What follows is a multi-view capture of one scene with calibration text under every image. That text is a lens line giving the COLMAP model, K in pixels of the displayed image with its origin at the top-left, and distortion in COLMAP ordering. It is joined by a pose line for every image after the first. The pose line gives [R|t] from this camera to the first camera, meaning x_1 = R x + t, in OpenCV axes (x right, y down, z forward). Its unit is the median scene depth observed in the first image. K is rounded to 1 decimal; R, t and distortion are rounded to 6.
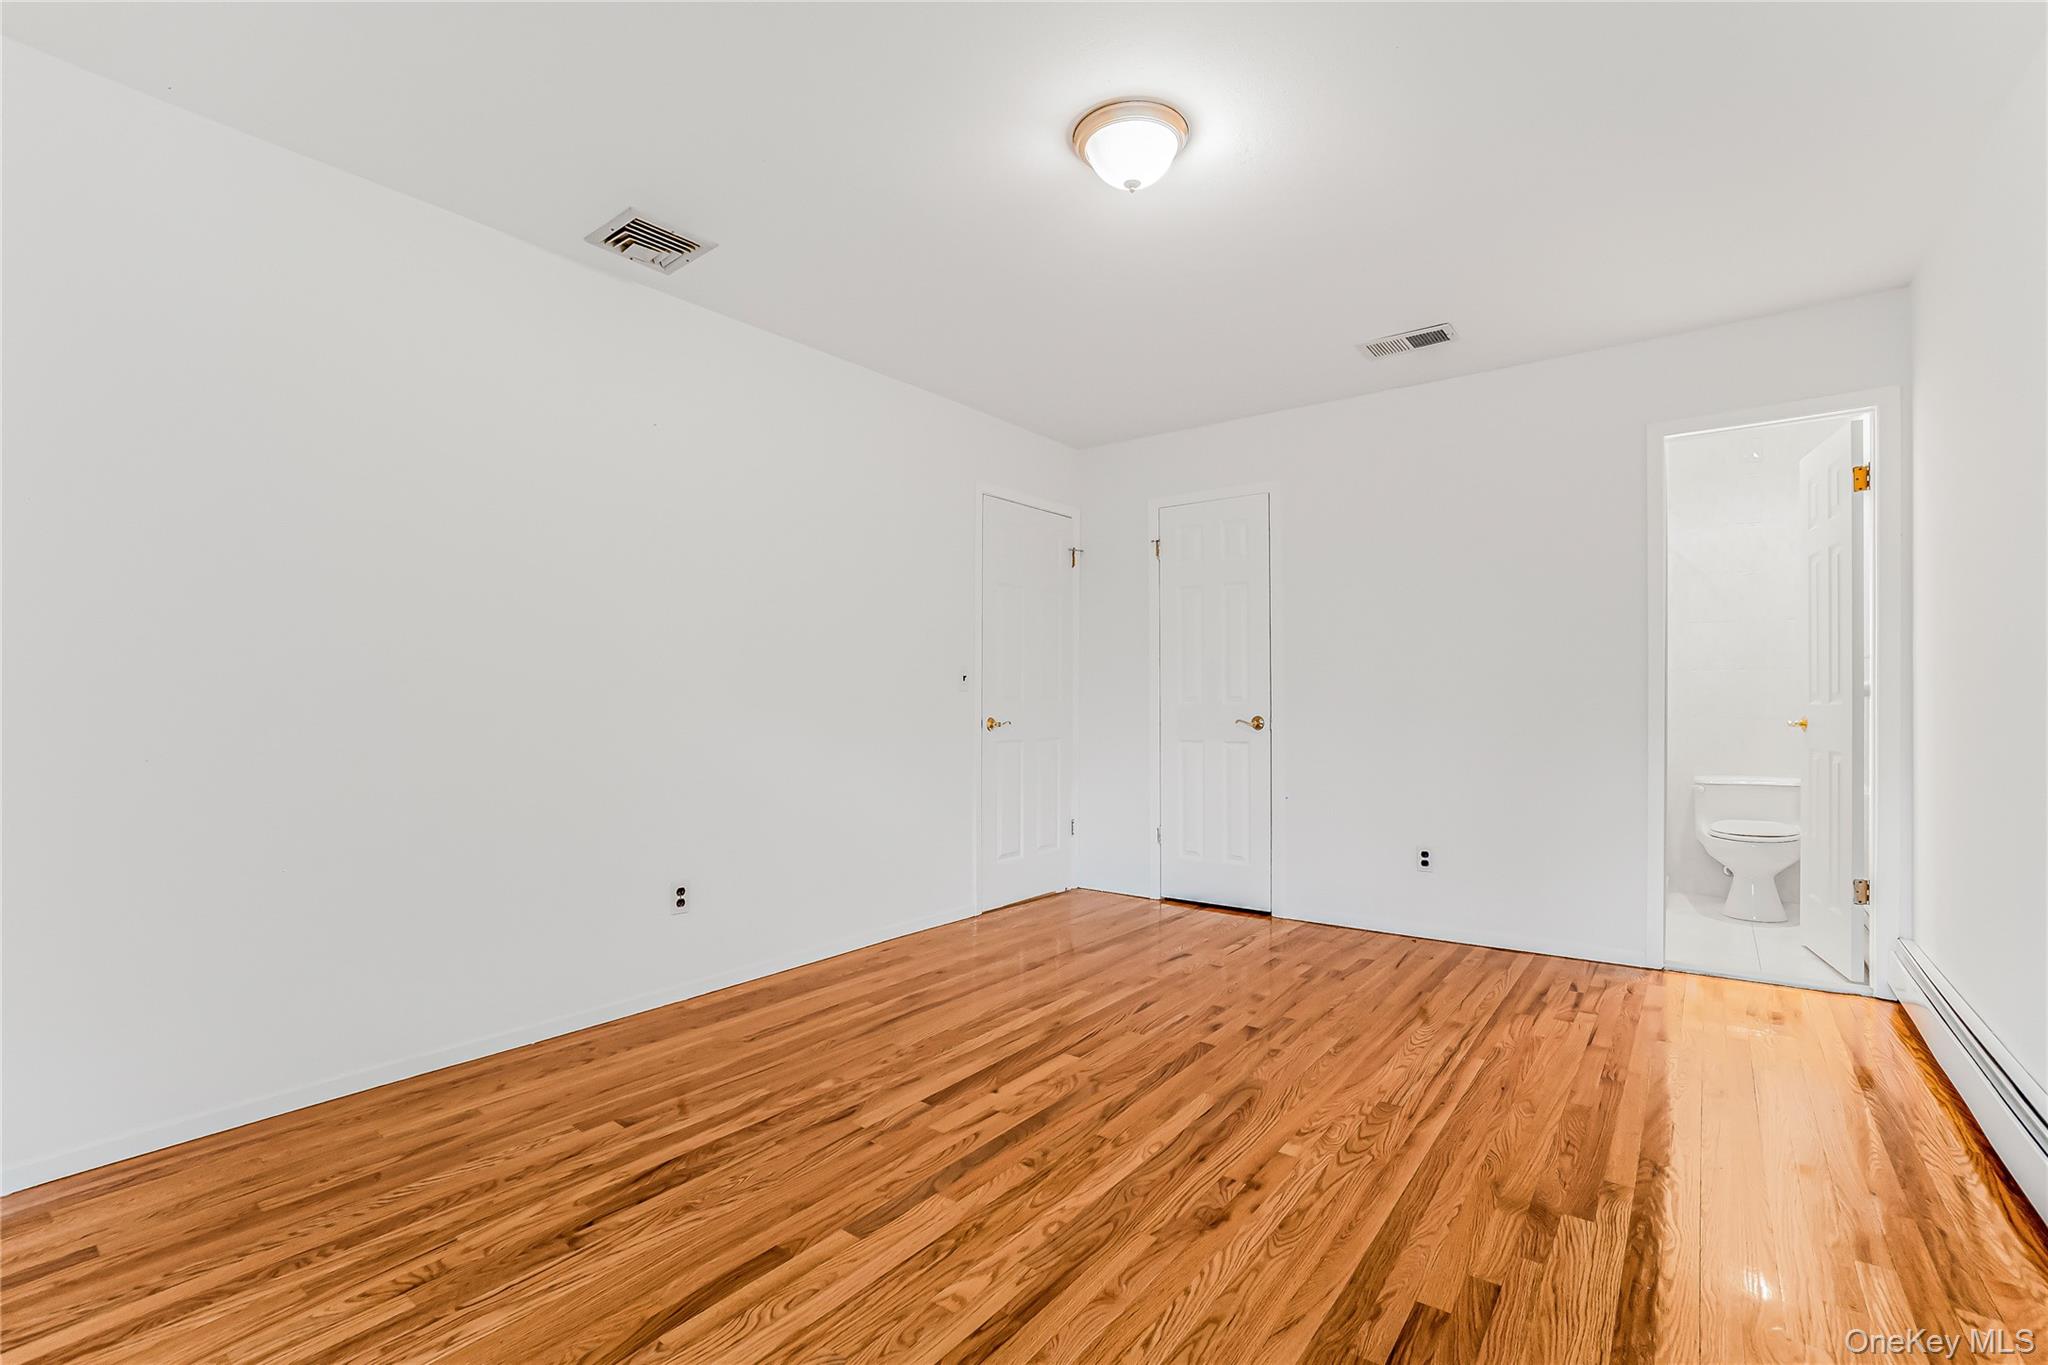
lens RADIAL K [[919.1, 0, 1029.8], [0, 919.1, 698.4], [0, 0, 1]] dist [-0.048315, 0.000133]
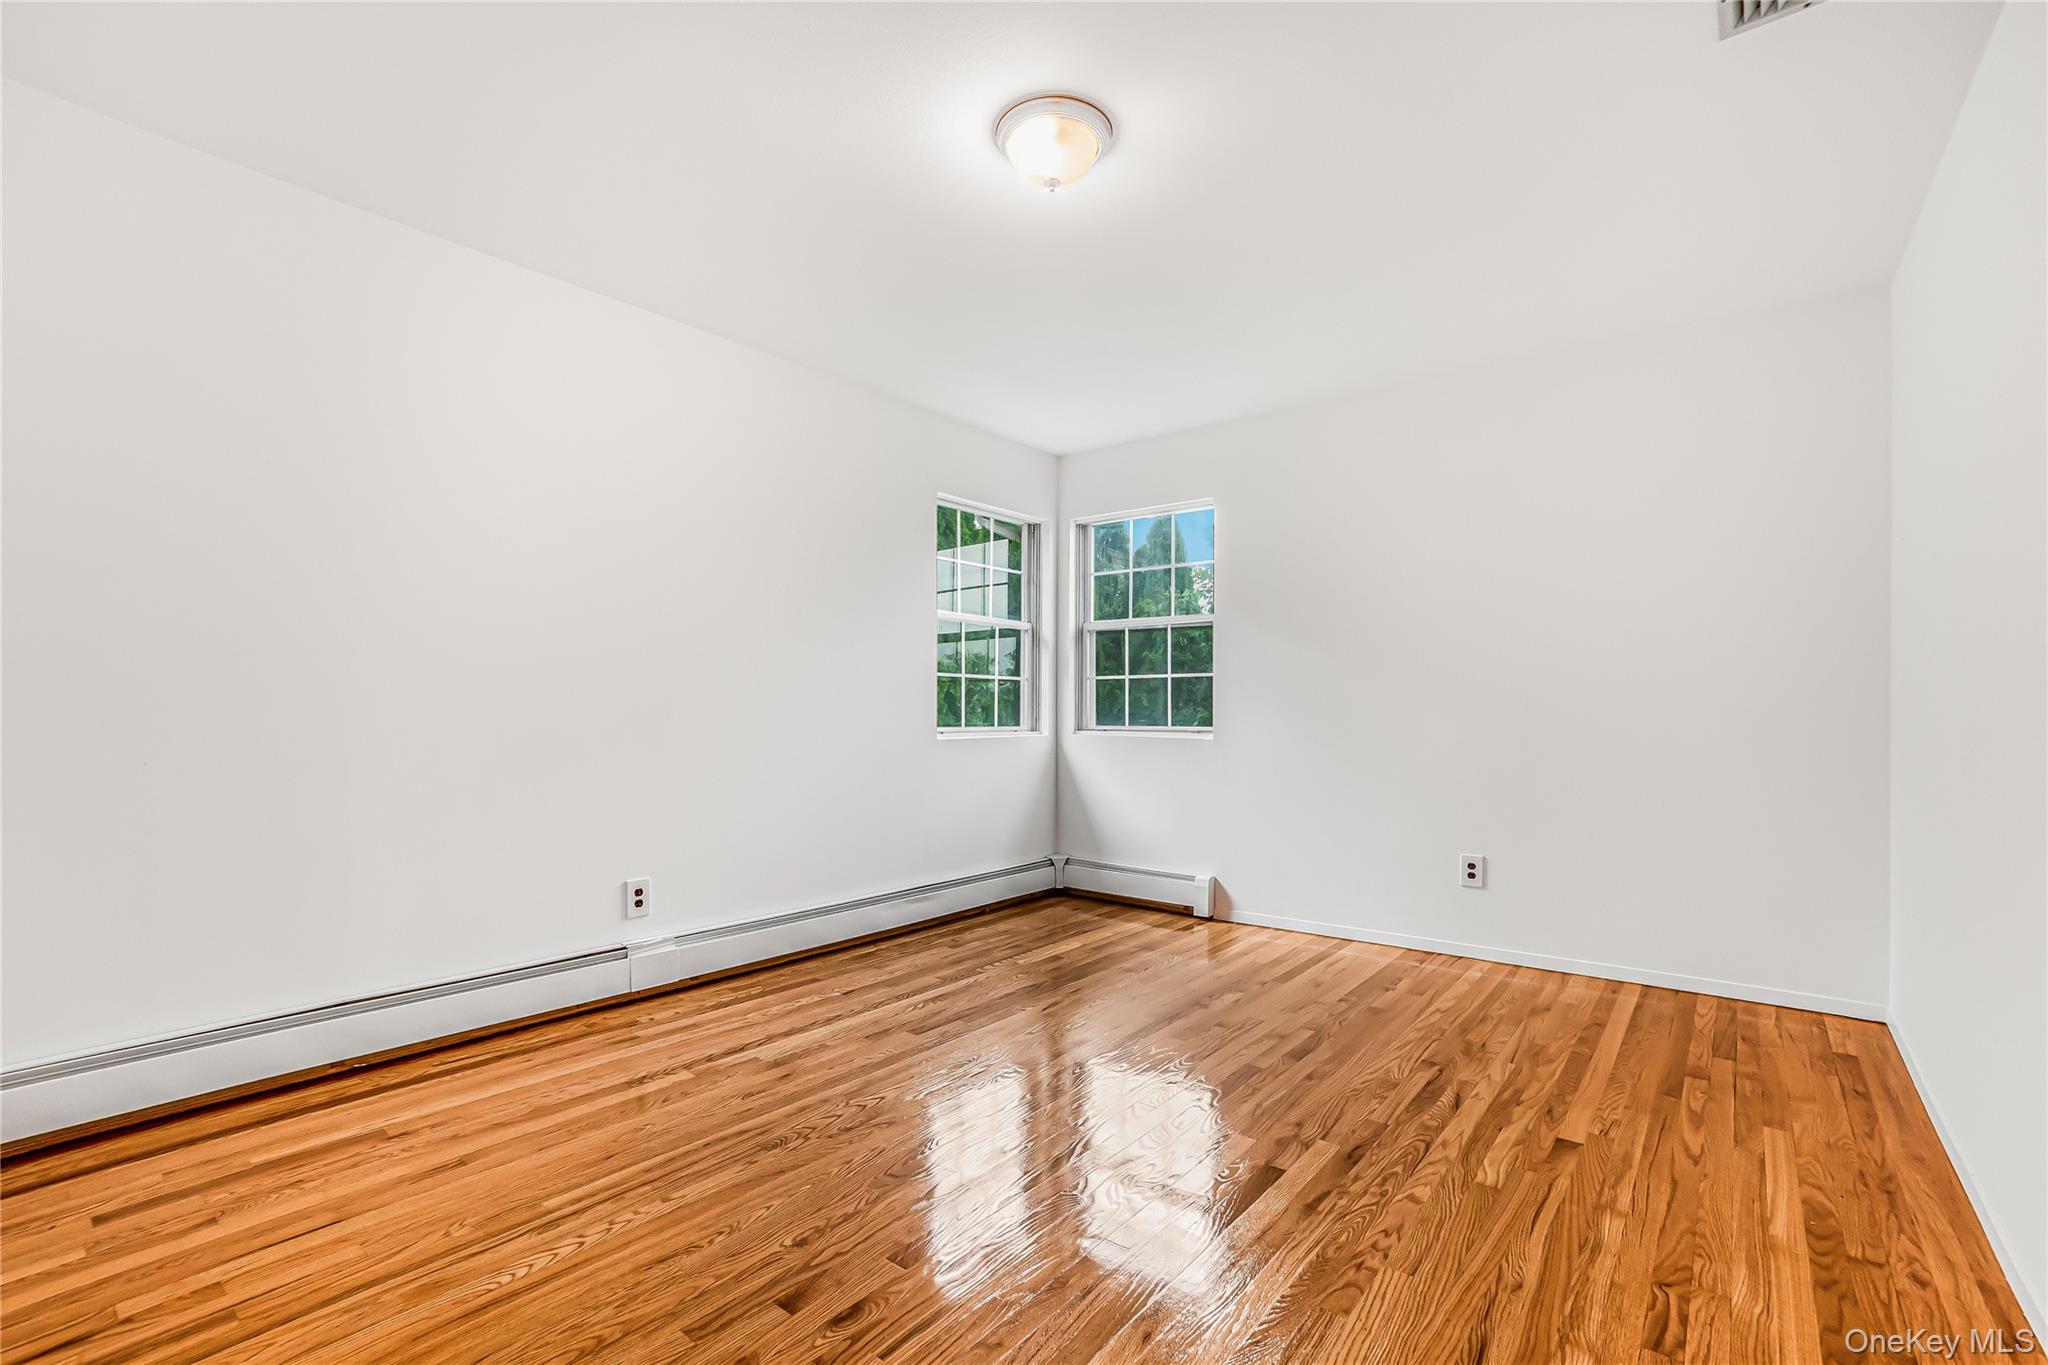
lens RADIAL K [[919.1, 0, 1029.8], [0, 919.1, 698.4], [0, 0, 1]] dist [-0.048315, 0.000133]
pose [[-0.999779, -0.000906, 0.021002, 0.115749], [-0.001073, 0.999968, -0.007909, -0.000567], [-0.020995, -0.007930, -0.999748, 2.052561]]
